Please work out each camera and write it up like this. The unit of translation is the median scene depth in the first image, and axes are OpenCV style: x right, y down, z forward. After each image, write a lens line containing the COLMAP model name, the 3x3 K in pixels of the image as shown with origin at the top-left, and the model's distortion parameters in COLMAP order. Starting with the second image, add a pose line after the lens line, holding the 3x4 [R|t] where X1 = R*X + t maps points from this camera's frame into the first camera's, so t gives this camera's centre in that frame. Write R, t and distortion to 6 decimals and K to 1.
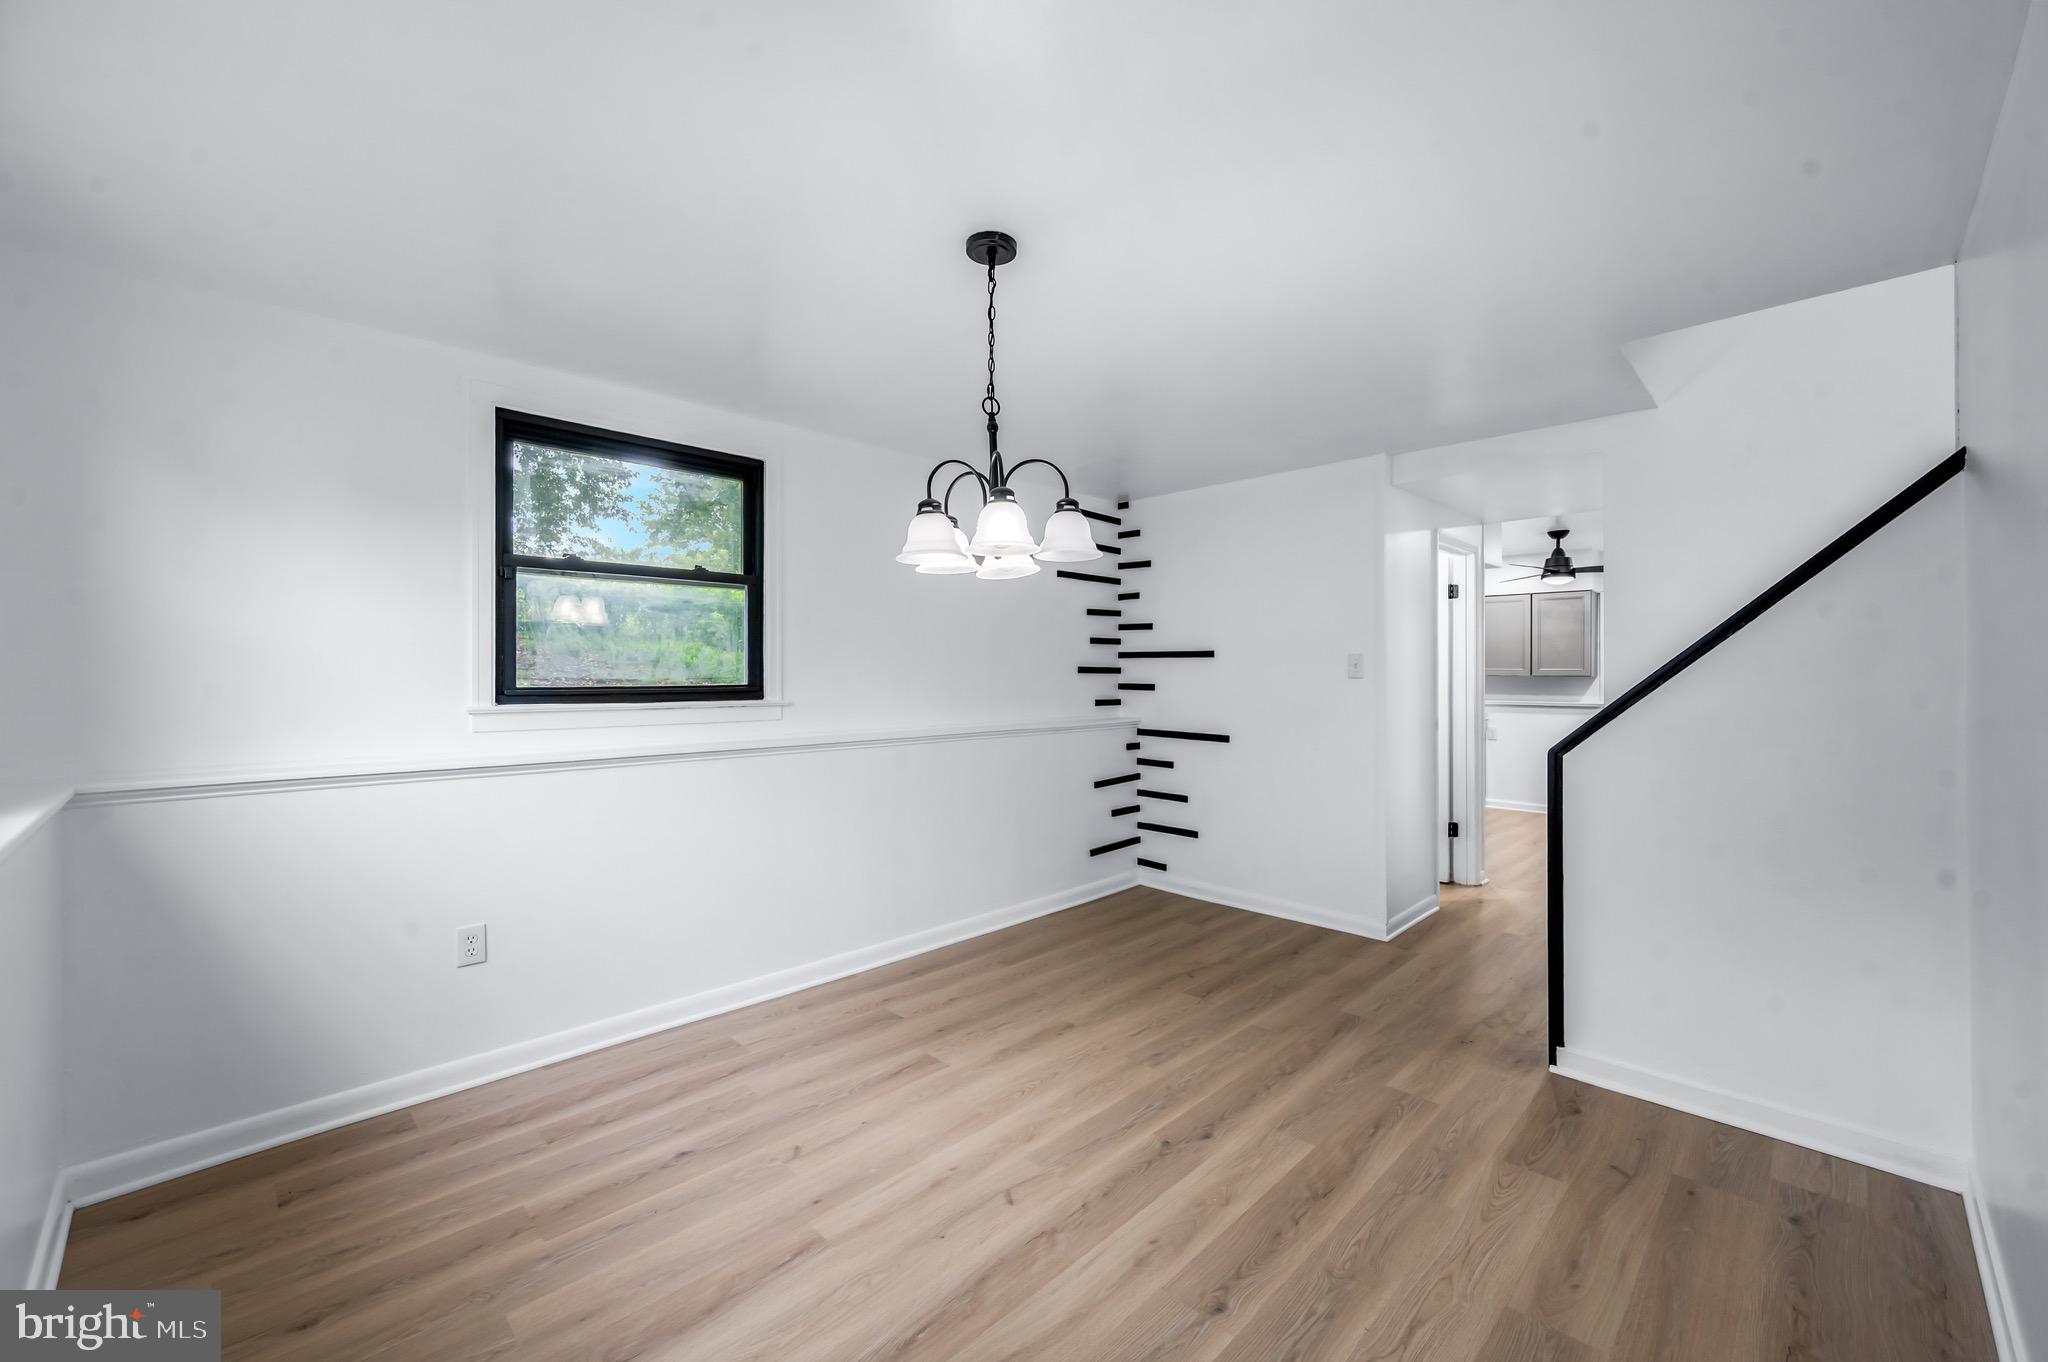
lens RADIAL K [[821.3, 0, 1033.0], [0, 821.3, 671.6], [0, 0, 1]] dist [0.000181, 0.000491]
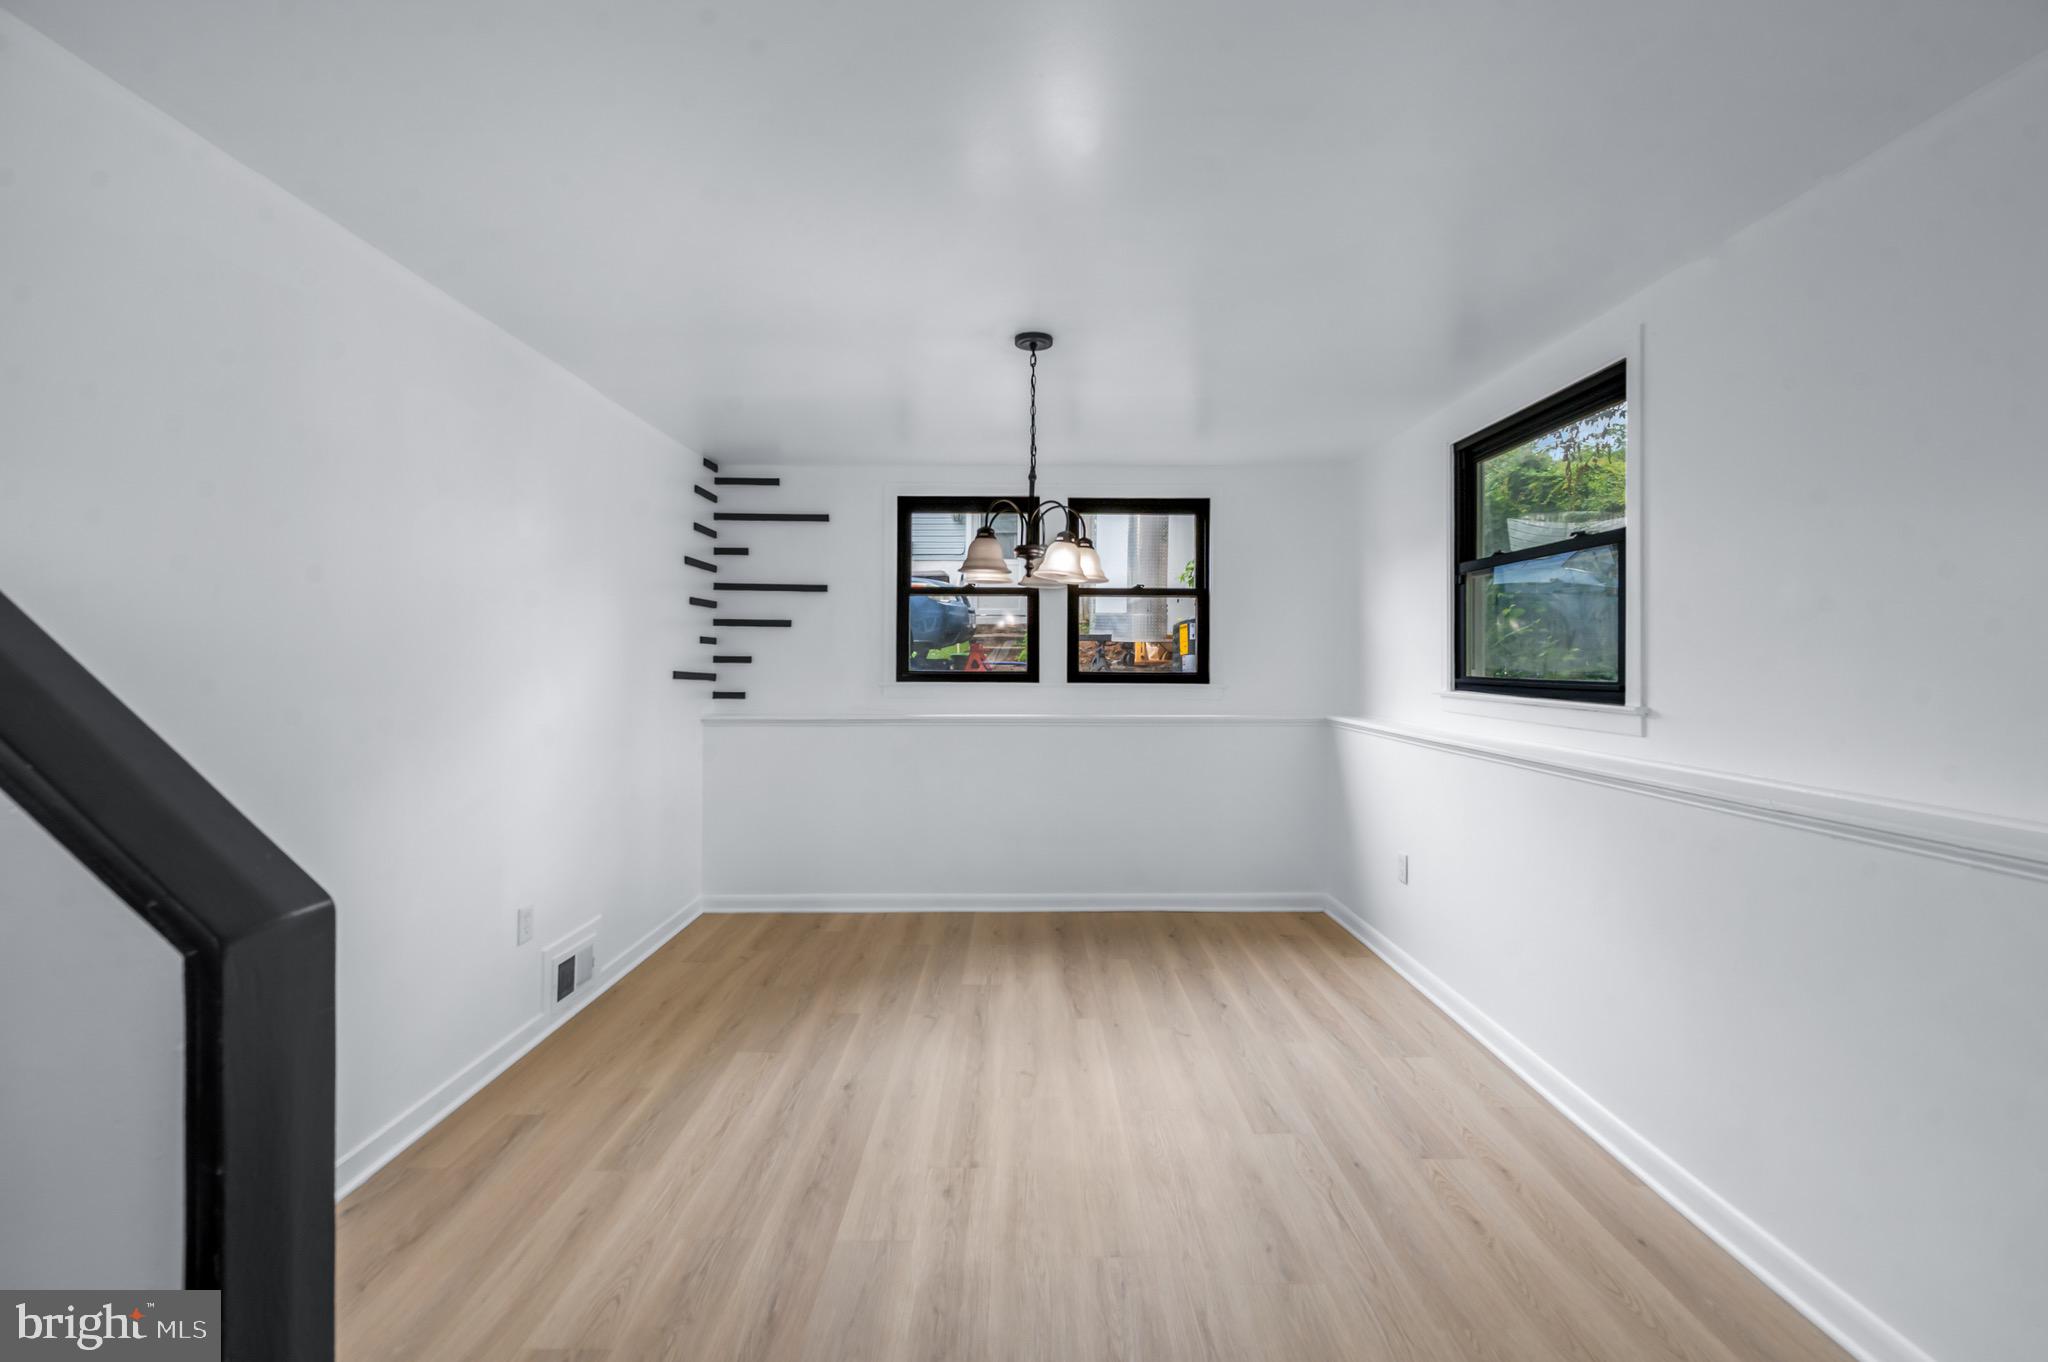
lens RADIAL K [[821.3, 0, 1015.1], [0, 821.3, 651.0], [0, 0, 1]] dist [0.000181, 0.000491]
pose [[-0.717811, -0.007251, -0.696200, 0.650999], [-0.000768, 0.999953, -0.009623, -0.004869], [0.696238, -0.006373, -0.717783, 1.412570]]
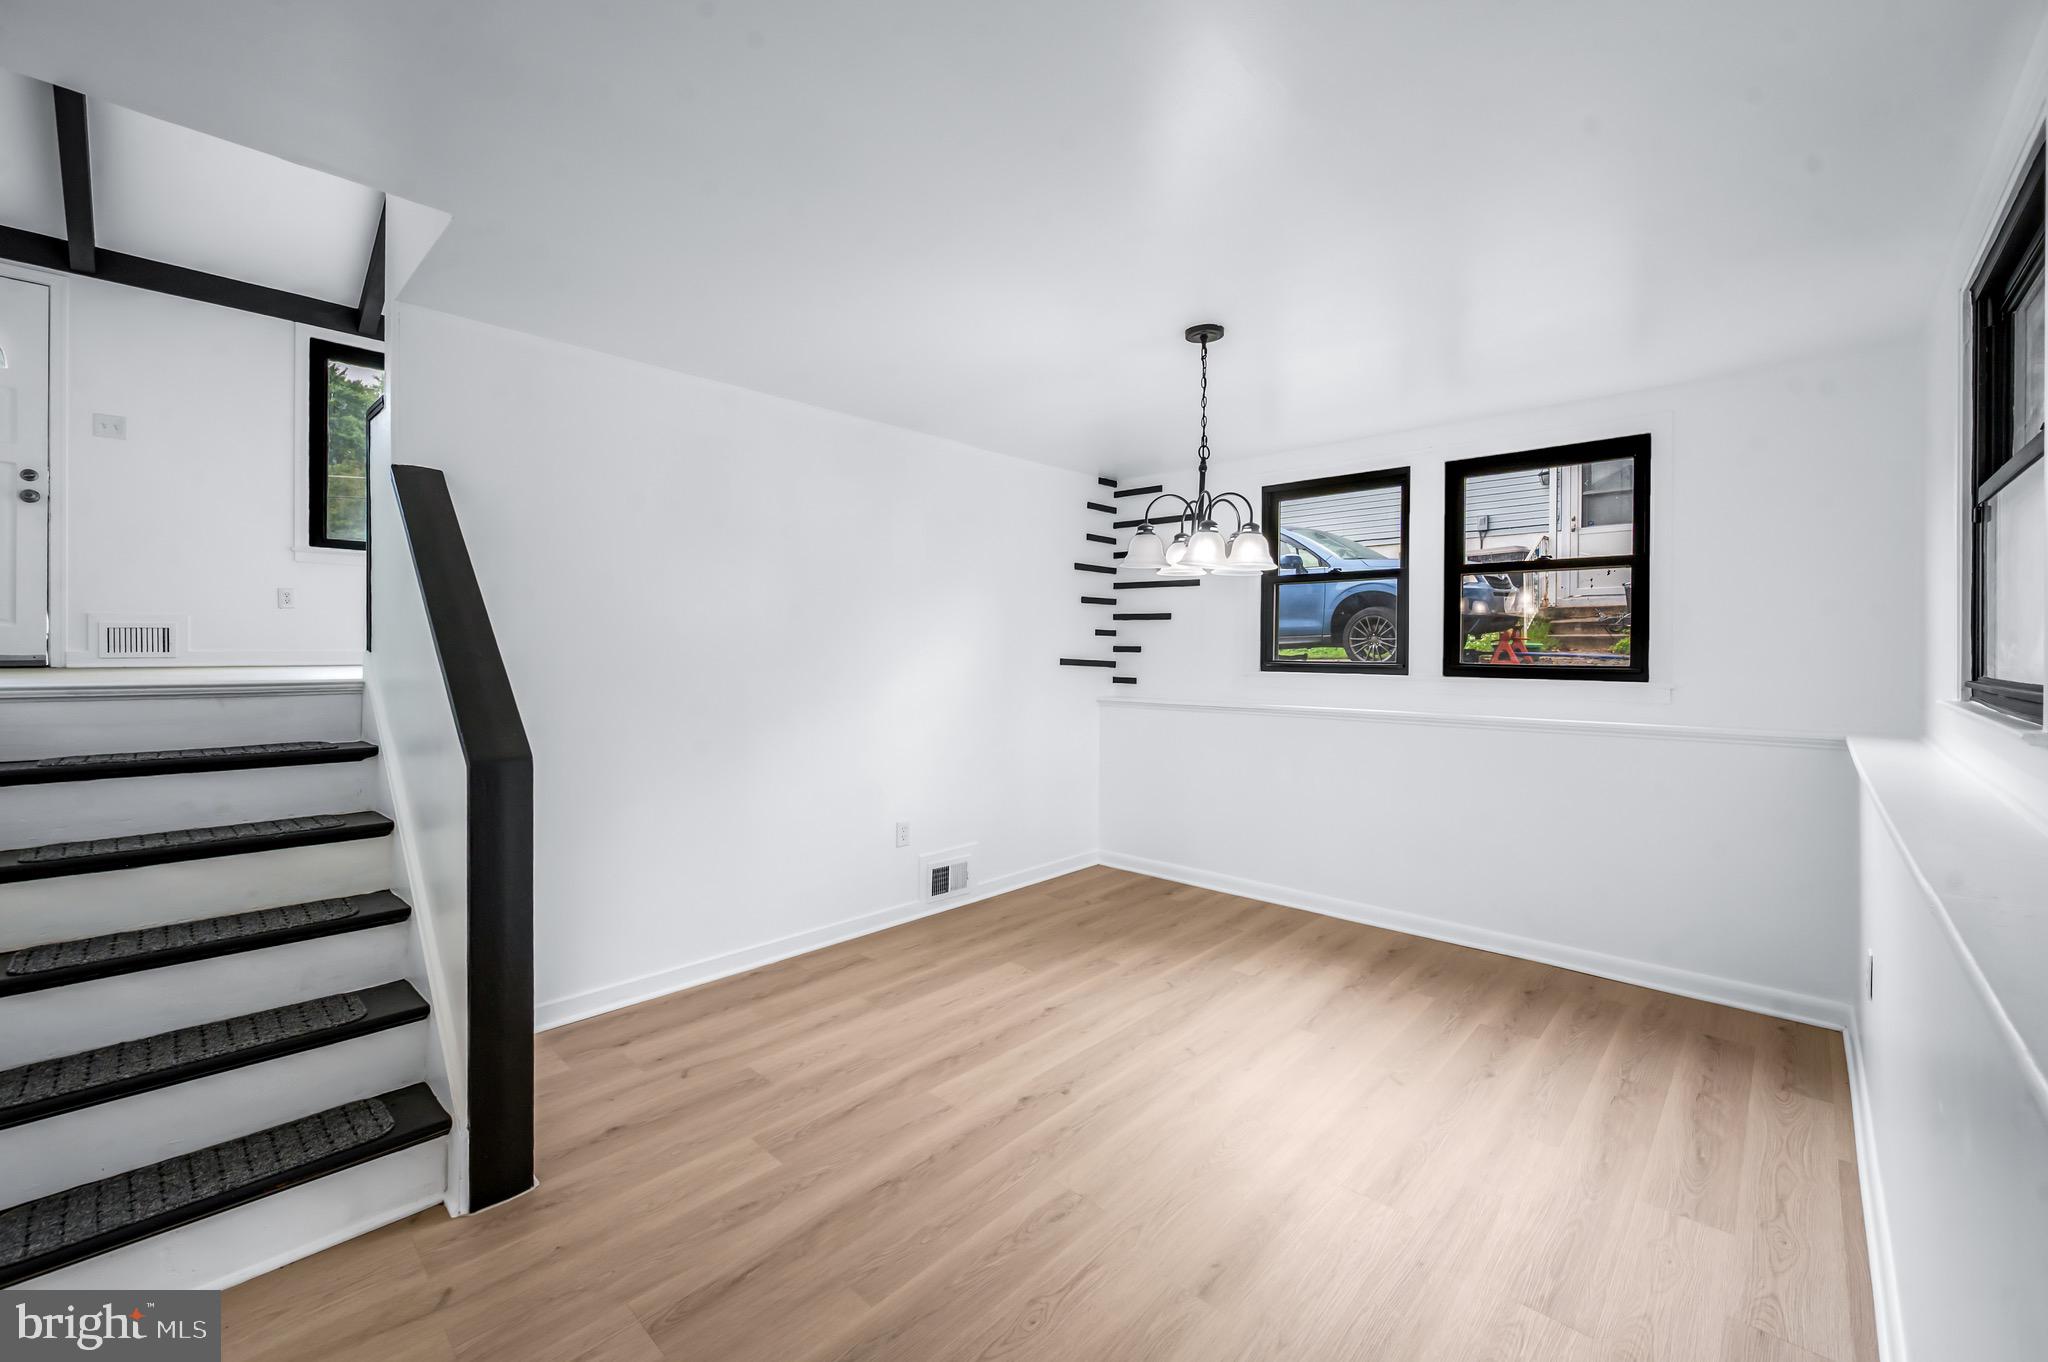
lens RADIAL K [[821.3, 0, 1015.7], [0, 821.3, 644.3], [0, 0, 1]] dist [0.000181, 0.000491]
pose [[-0.999922, -0.002074, -0.012284, 0.198815], [-0.001998, 0.999979, -0.006191, -0.002313], [0.012297, -0.006166, -0.999905, 1.711126]]
